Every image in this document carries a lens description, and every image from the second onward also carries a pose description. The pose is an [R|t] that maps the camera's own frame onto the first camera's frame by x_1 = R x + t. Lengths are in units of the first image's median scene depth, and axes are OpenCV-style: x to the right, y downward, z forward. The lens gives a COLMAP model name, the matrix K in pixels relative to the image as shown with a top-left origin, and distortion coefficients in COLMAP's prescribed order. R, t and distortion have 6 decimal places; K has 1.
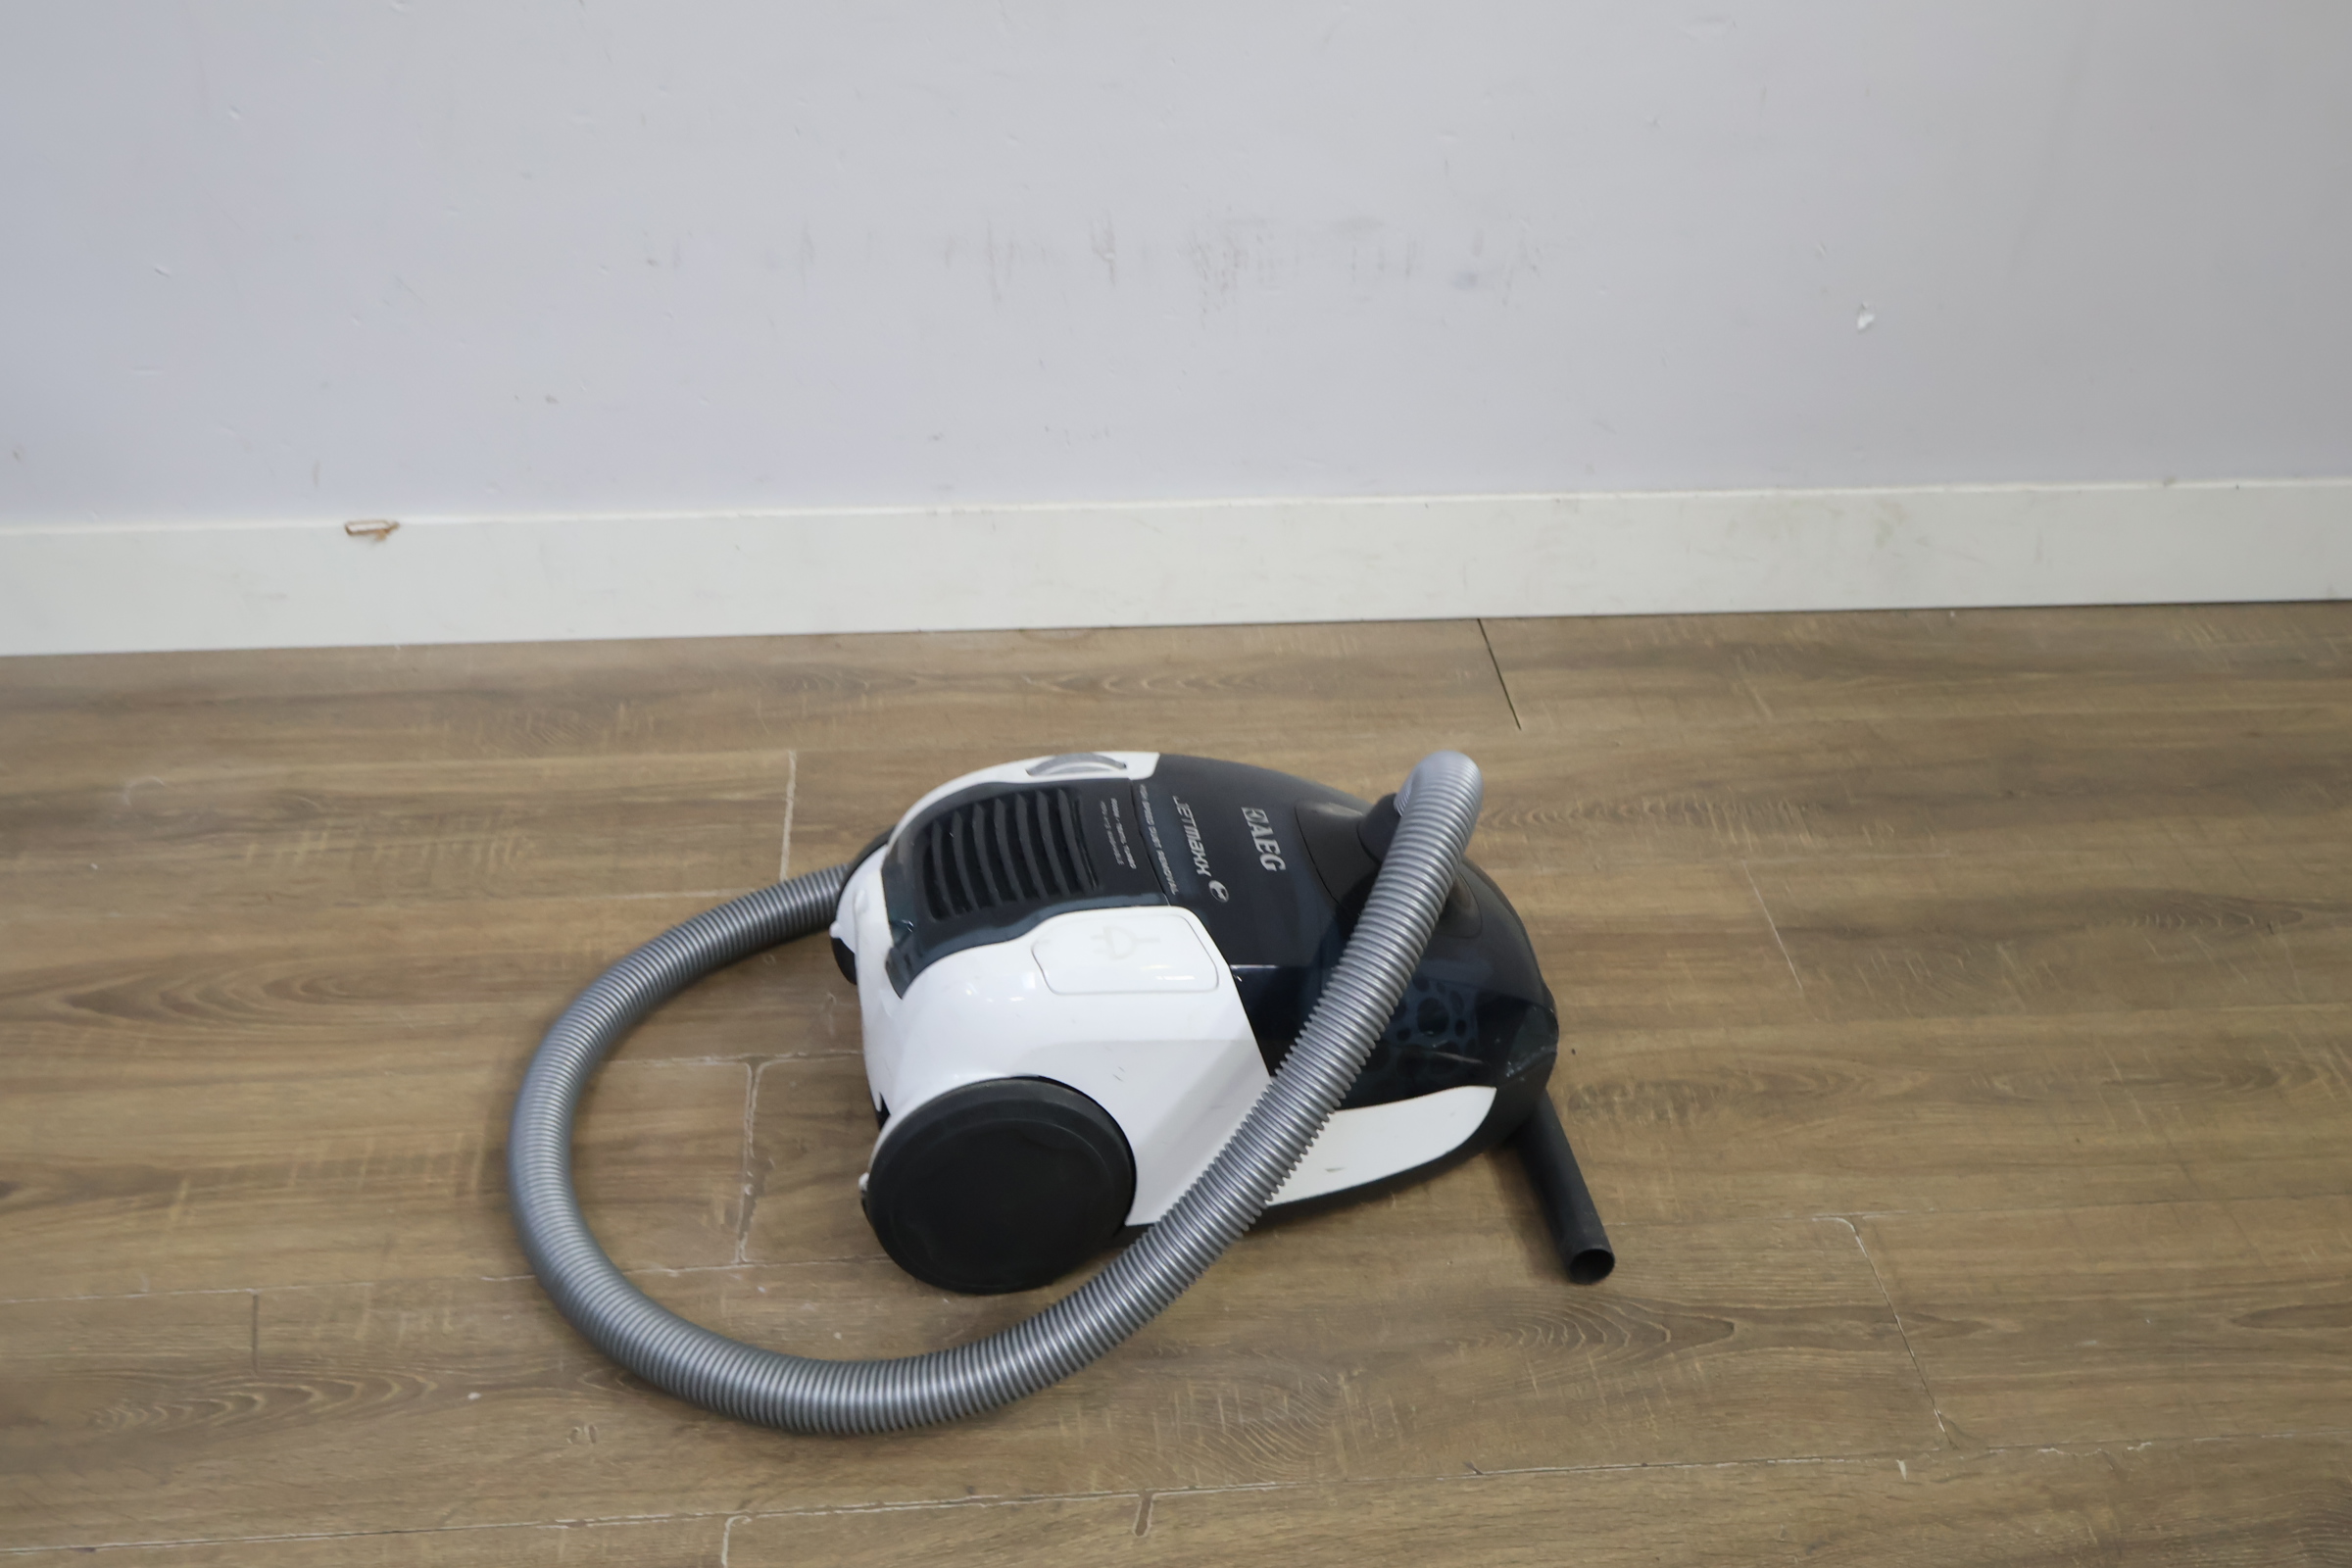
lens RADIAL K [[2683.9, 0, 1164.9], [0, 2683.9, 741.1], [0, 0, 1]] dist [-0.013482, 0.008647]
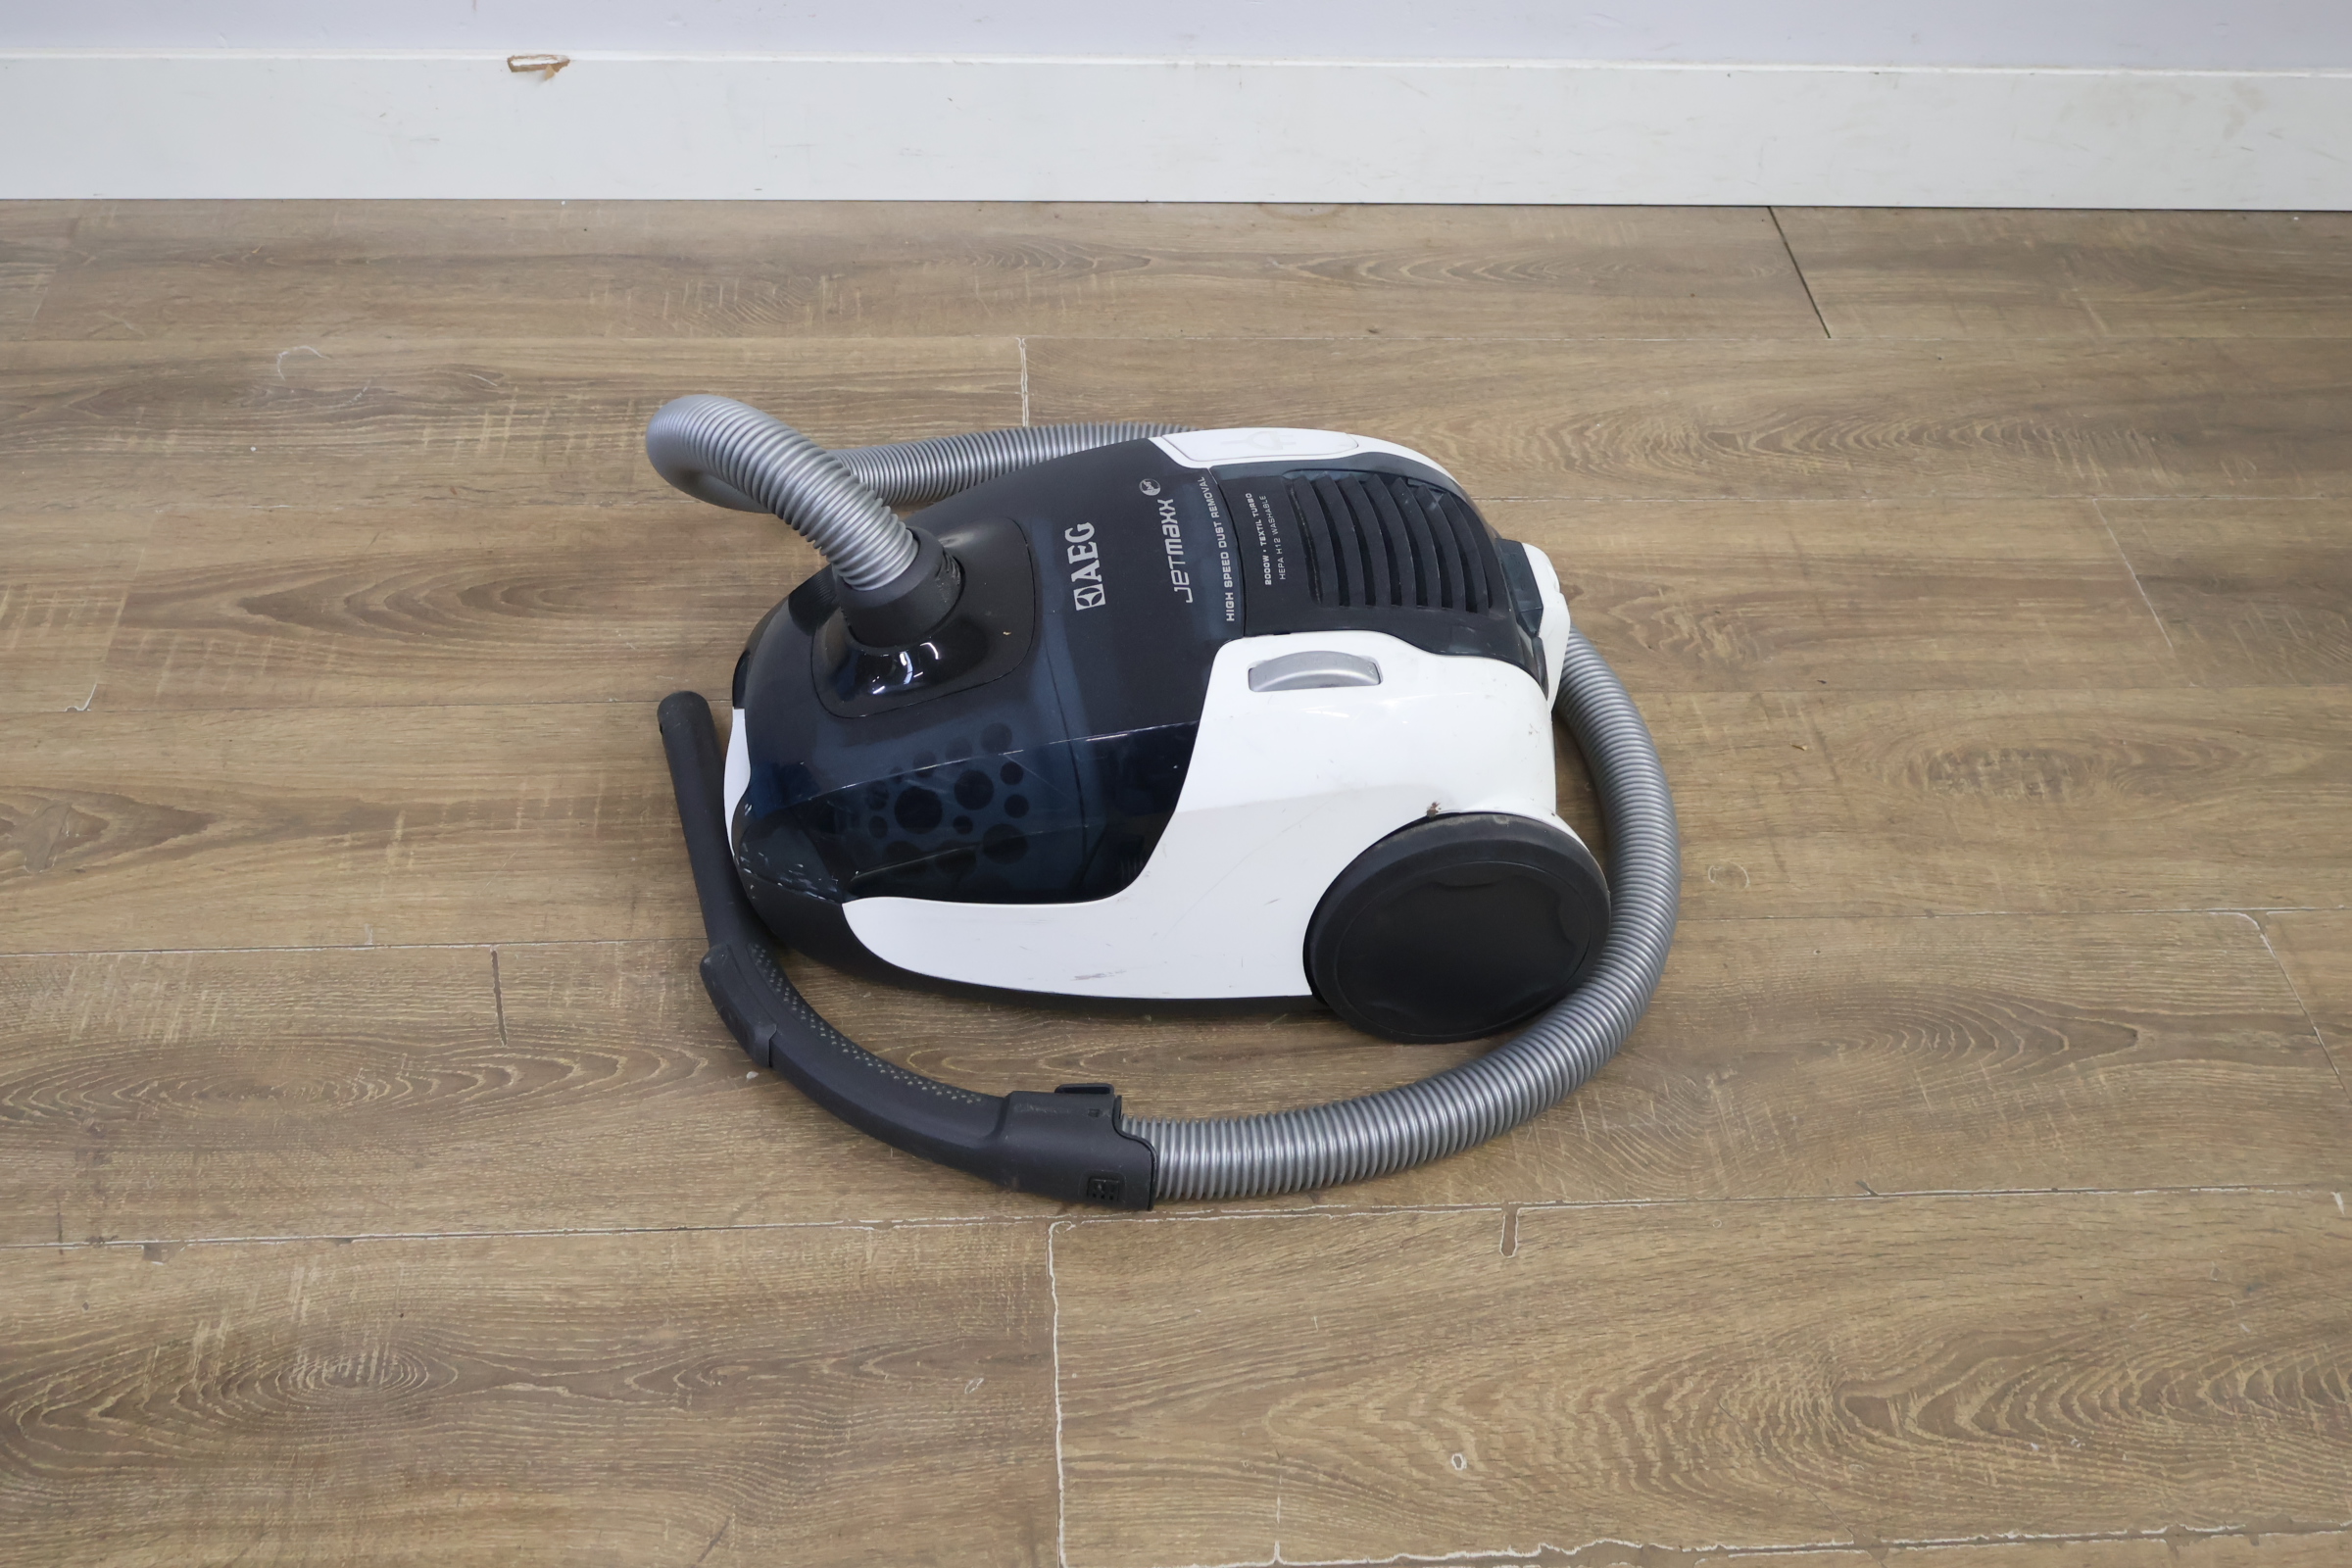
lens RADIAL K [[2684.2, 0, 1147.7], [0, 2684.2, 782.6], [0, 0, 1]] dist [-0.006948, 0.002987]
pose [[0.999537, 0.030149, 0.004191, -0.110345], [-0.030411, 0.983207, 0.179942, -0.014554], [0.001305, -0.179986, 0.983668, 0.112458]]
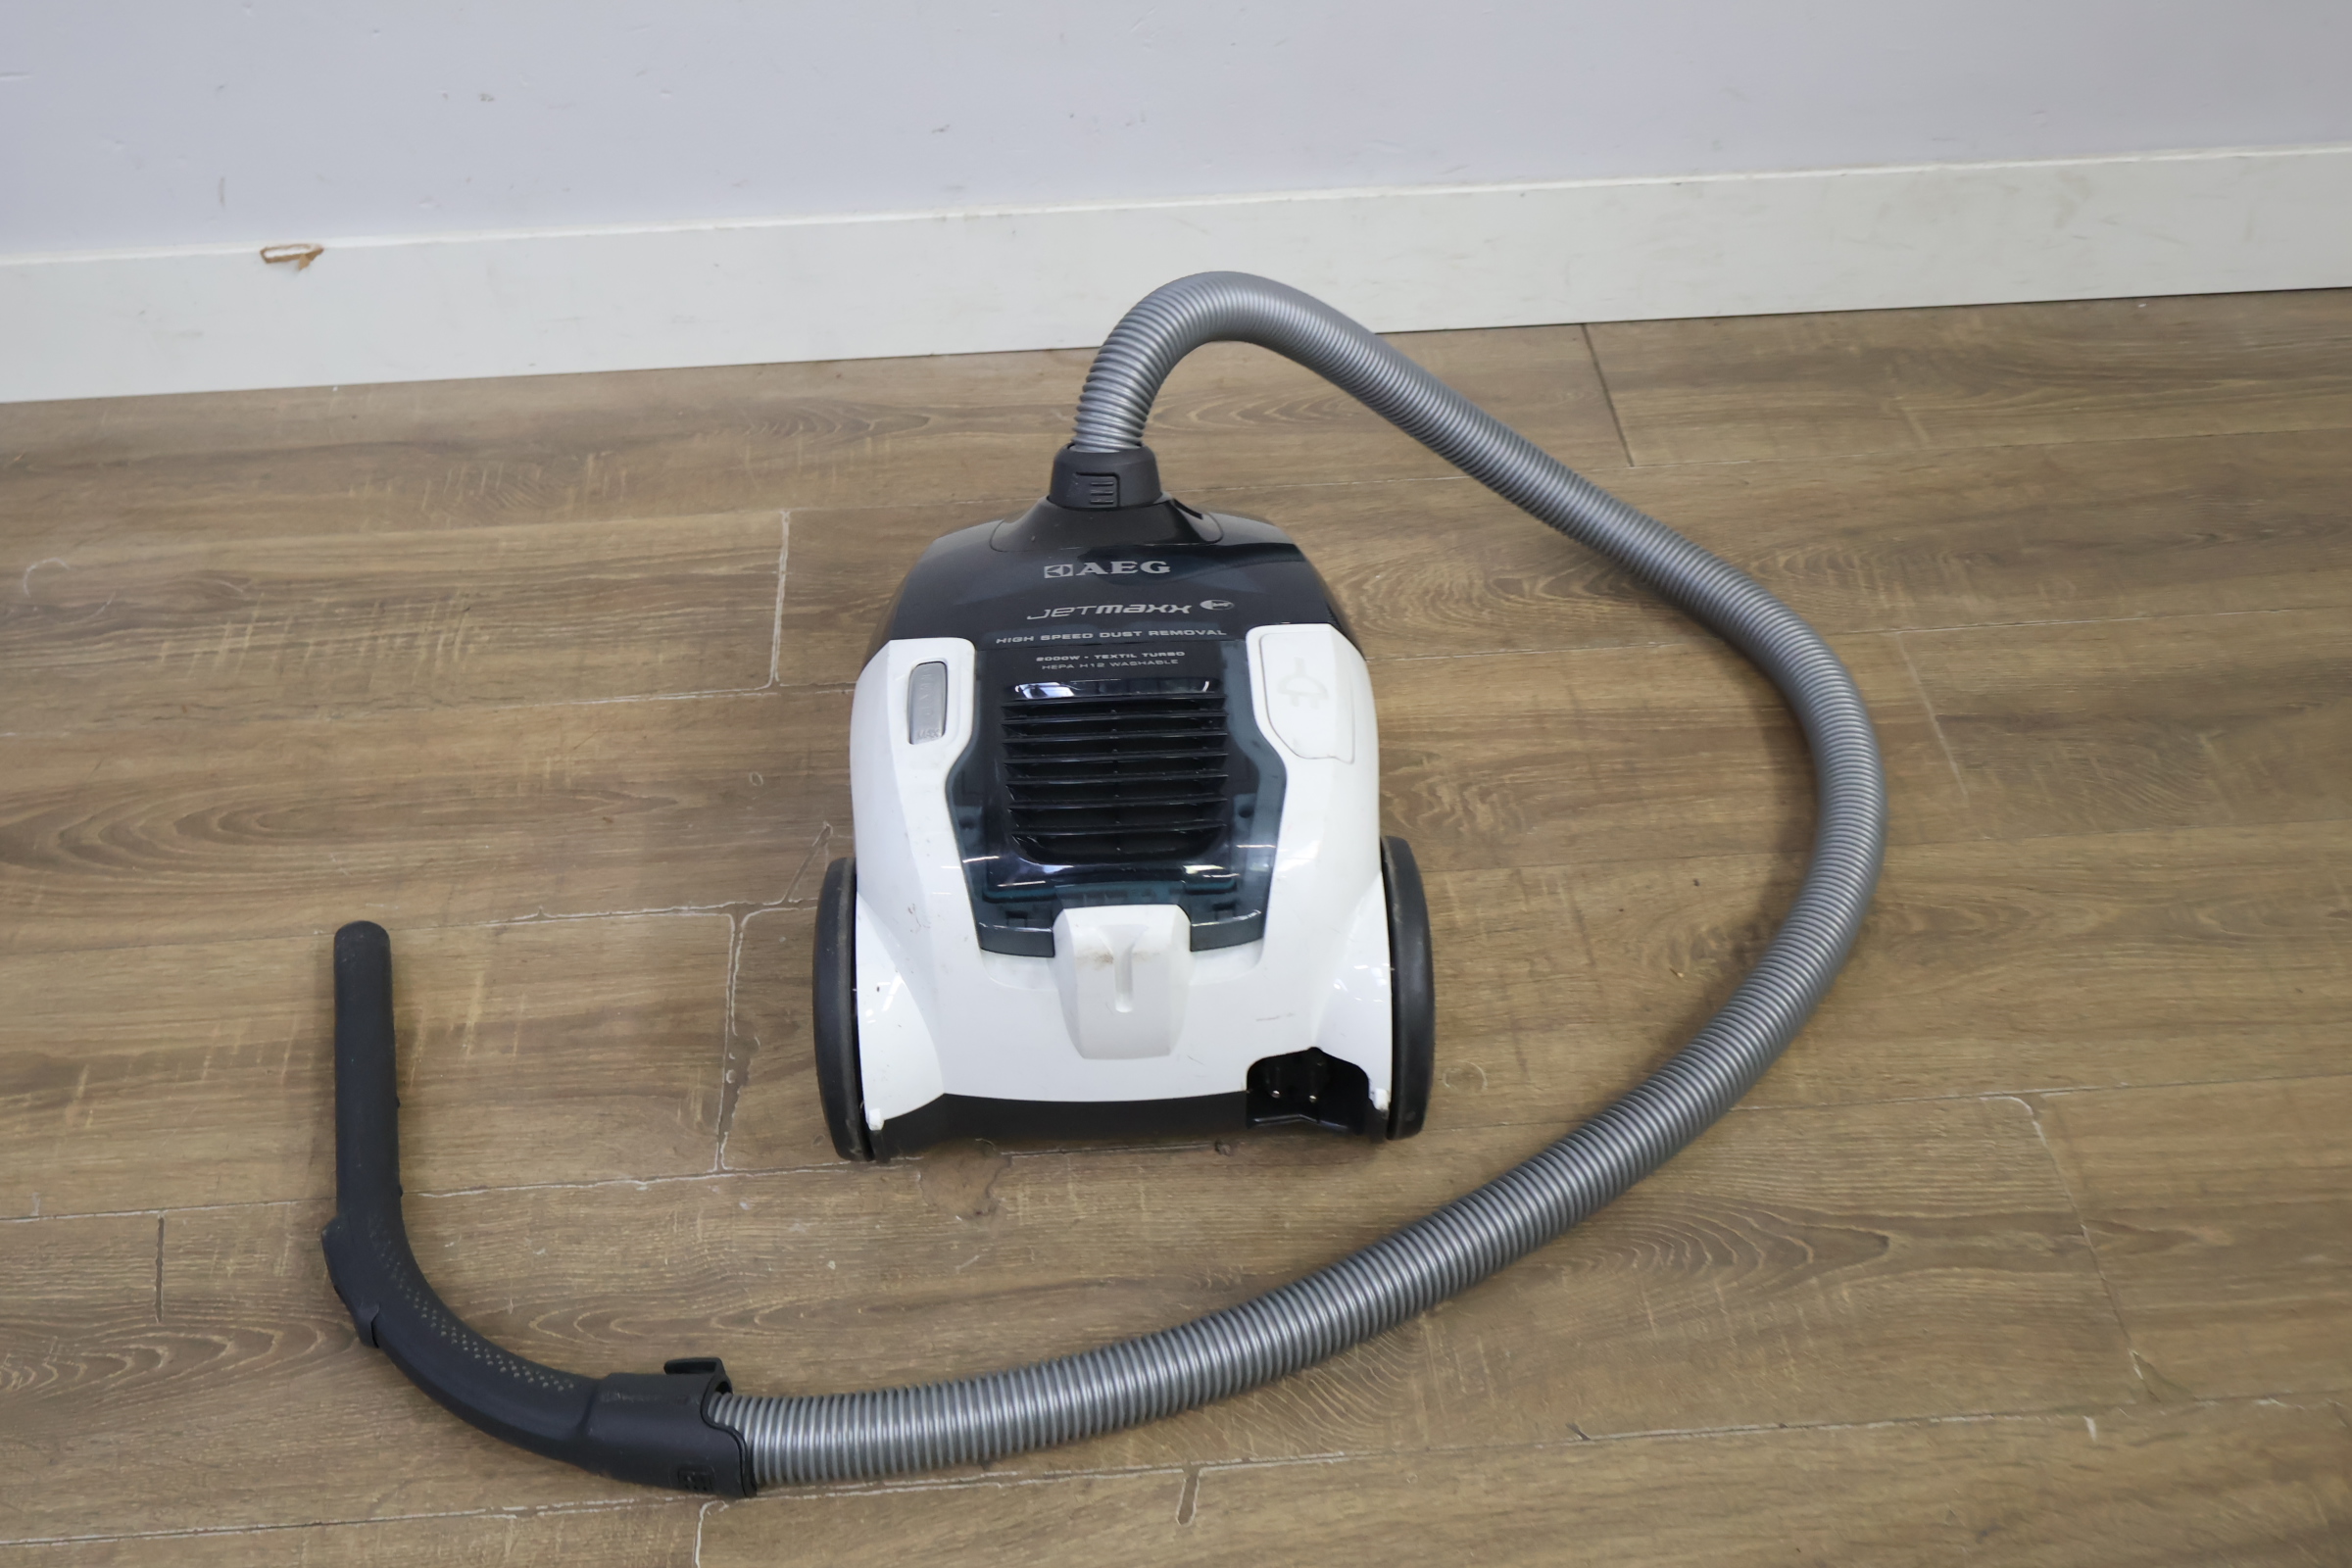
lens RADIAL K [[2658.7, 0, 1146.2], [0, 2658.7, 784.9], [0, 0, 1]] dist [-0.011314, 0.003987]
pose [[0.999066, -0.013158, -0.041161, 0.013093], [0.020091, 0.984742, 0.172858, -0.063352], [0.038258, -0.173524, 0.984086, 0.168530]]
